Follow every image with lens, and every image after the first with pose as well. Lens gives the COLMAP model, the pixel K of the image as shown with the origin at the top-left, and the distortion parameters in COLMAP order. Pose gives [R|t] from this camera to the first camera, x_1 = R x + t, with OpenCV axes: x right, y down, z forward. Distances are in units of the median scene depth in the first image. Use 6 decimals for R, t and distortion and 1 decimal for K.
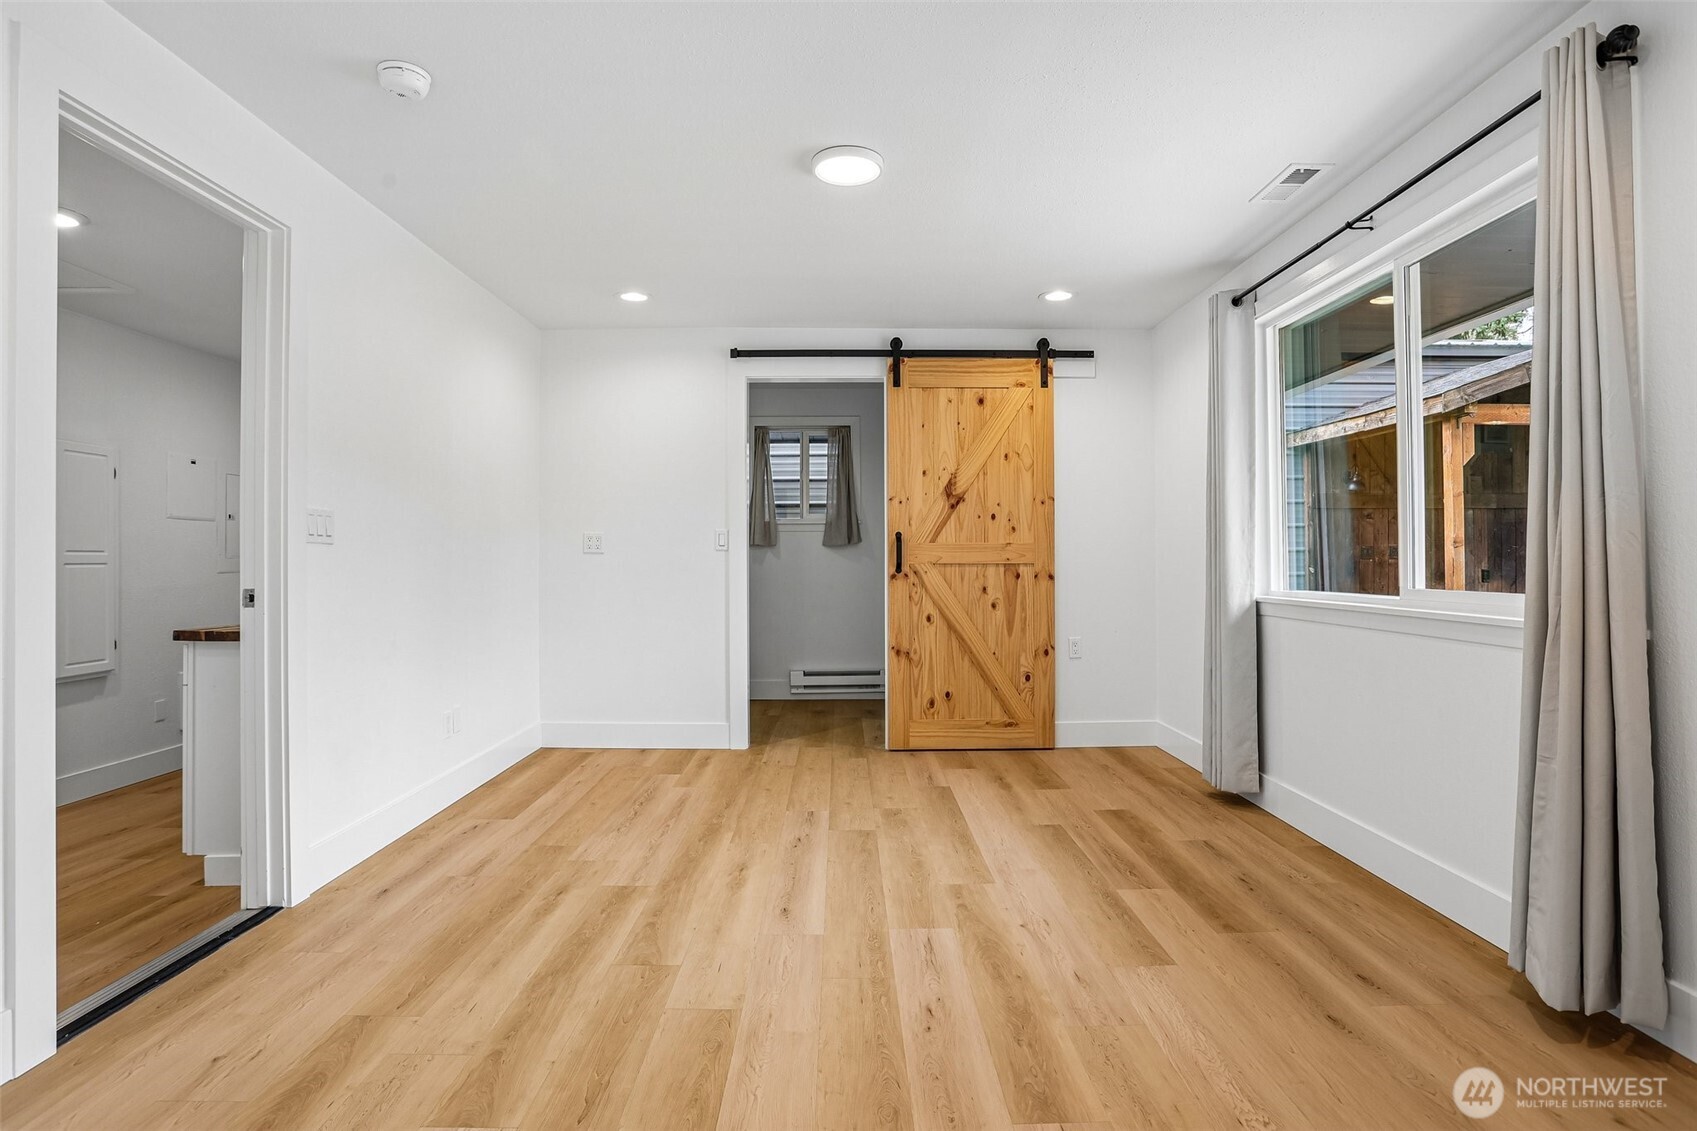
lens RADIAL K [[896.3, 0, 852.0], [0, 896.3, 544.8], [0, 0, 1]] dist [-0.082534, 0.042158]
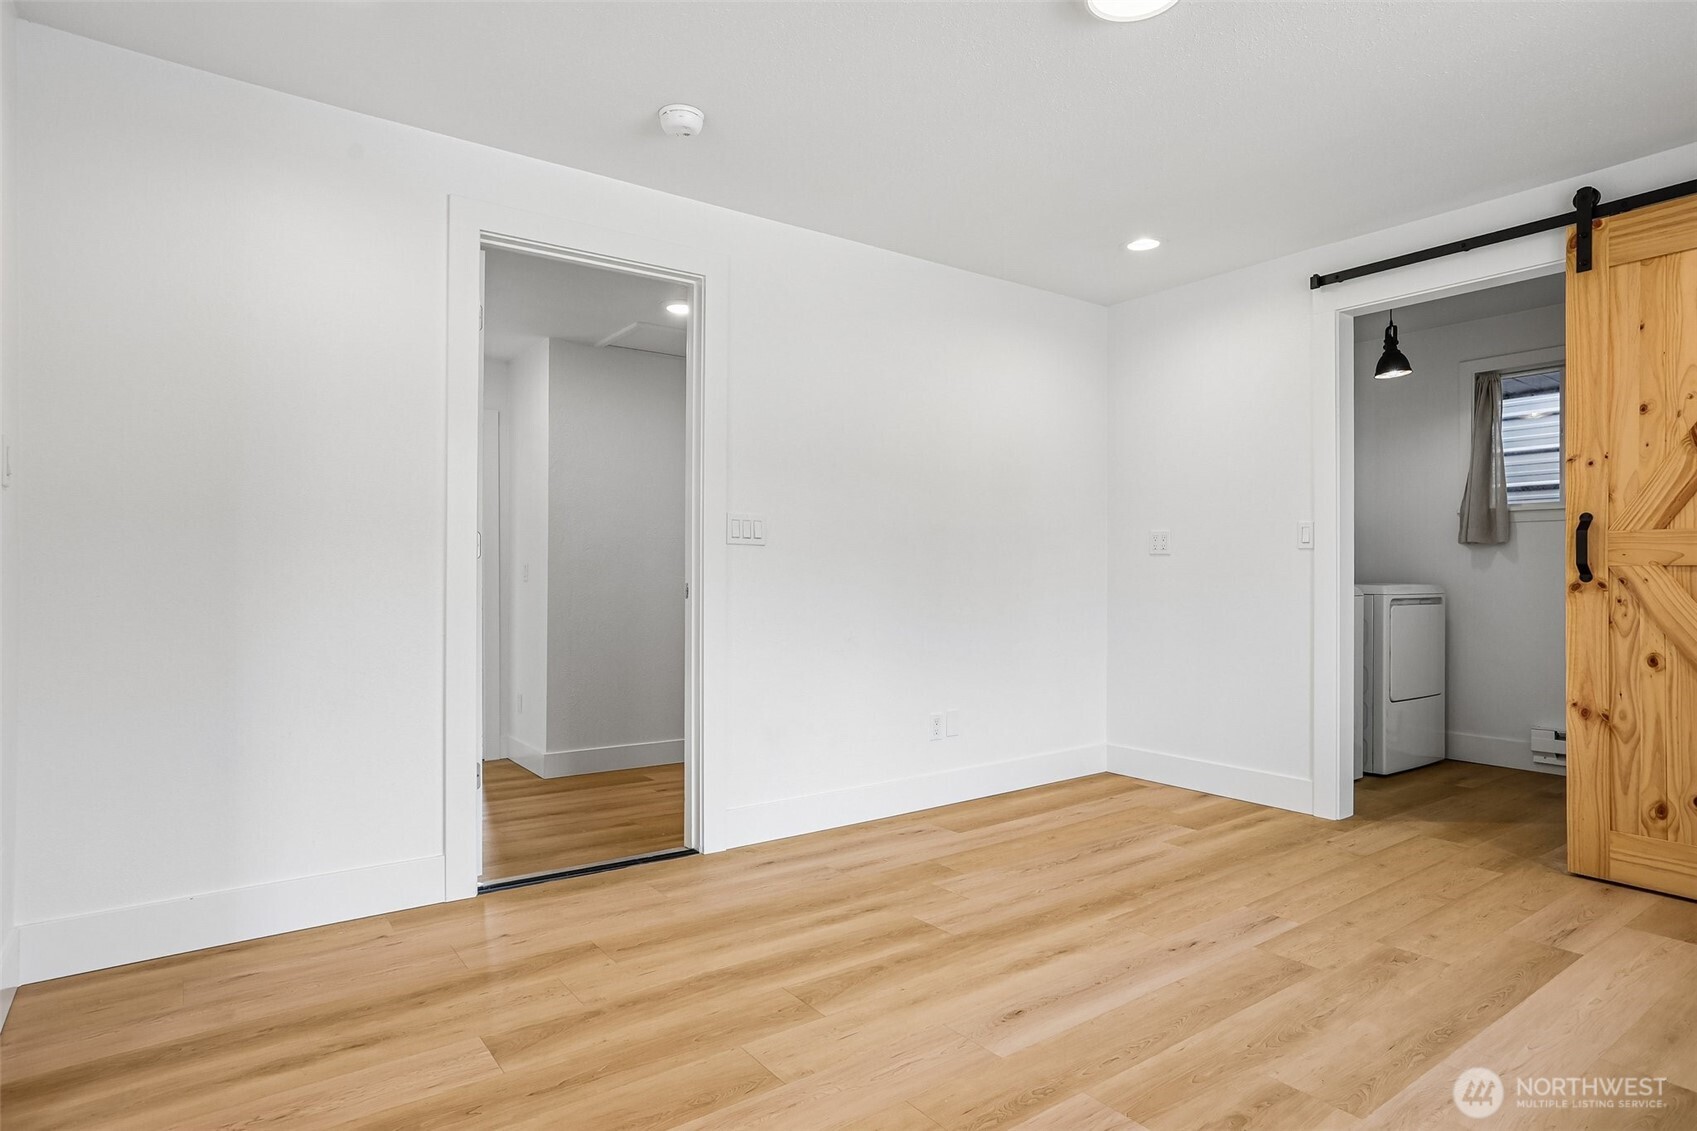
lens RADIAL K [[939.4, 0, 822.0], [0, 939.4, 567.1], [0, 0, 1]] dist [-0.044256, 0.027335]
pose [[0.569742, -0.001682, -0.821822, 0.457740], [0.011949, 0.999909, 0.006237, 0.020394], [0.821737, -0.013373, 0.569710, 0.384841]]
